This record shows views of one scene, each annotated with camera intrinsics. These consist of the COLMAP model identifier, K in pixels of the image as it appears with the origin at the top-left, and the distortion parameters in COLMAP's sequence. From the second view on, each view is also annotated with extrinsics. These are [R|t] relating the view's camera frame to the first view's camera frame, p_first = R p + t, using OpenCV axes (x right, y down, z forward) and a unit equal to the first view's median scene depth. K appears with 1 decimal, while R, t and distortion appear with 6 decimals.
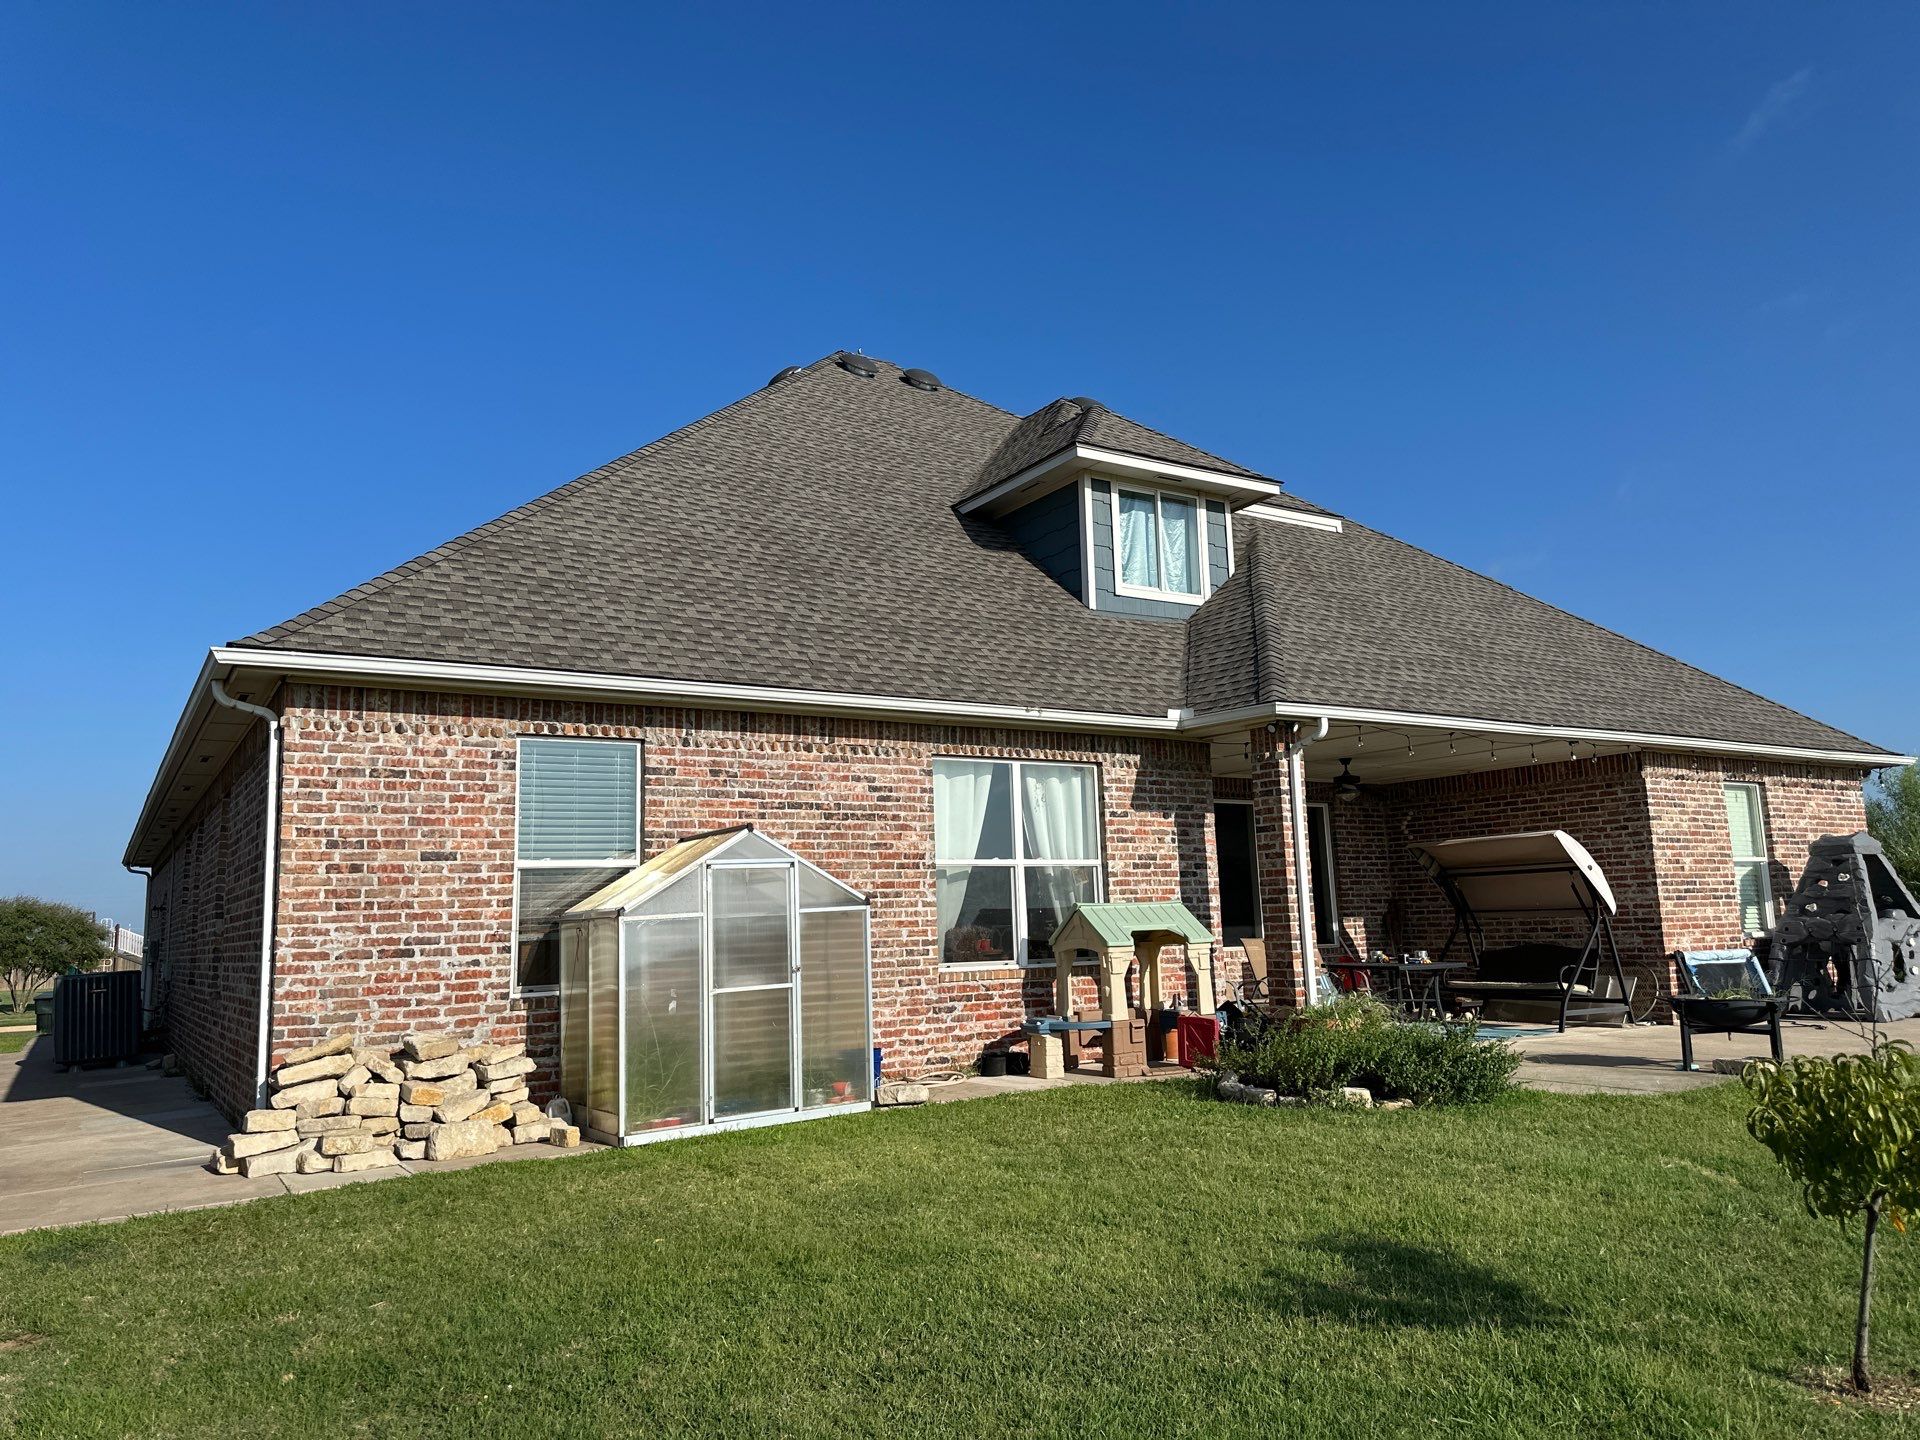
lens RADIAL K [[1372.2, 0, 960.0], [0, 1372.2, 720.0], [0, 0, 1]] dist [0.001502, -0.000130]
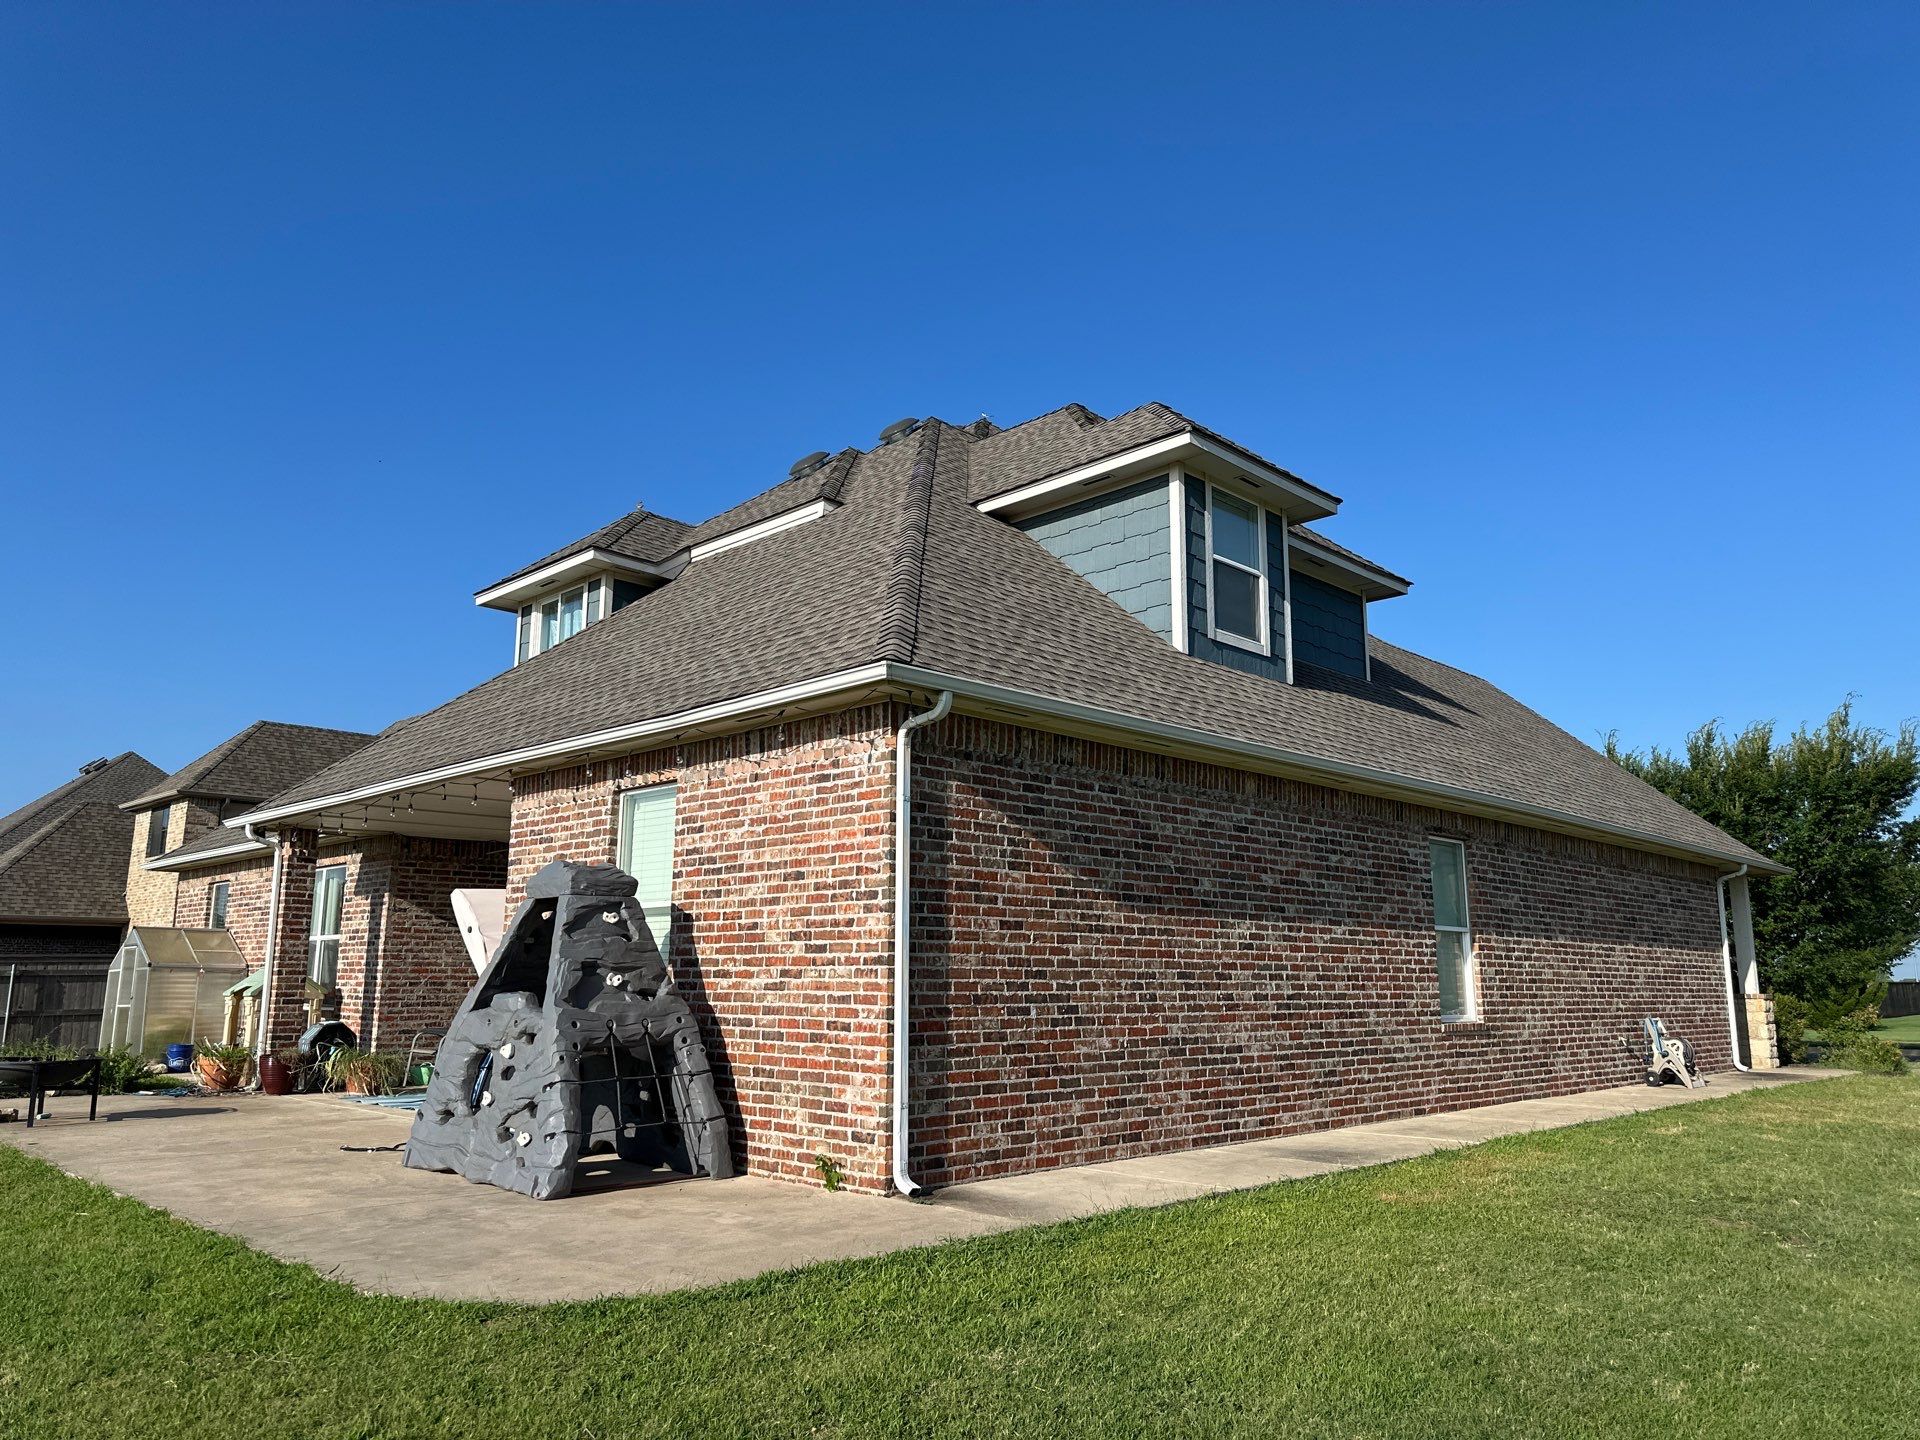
lens RADIAL K [[1372.2, 0, 960.0], [0, 1372.2, 720.0], [0, 0, 1]] dist [0.001502, -0.000130]
pose [[0.235655, -0.158161, -0.958881, 1.365339], [0.139177, 0.981990, -0.127769, 0.130609], [0.961820, -0.103345, 0.253423, 1.084198]]
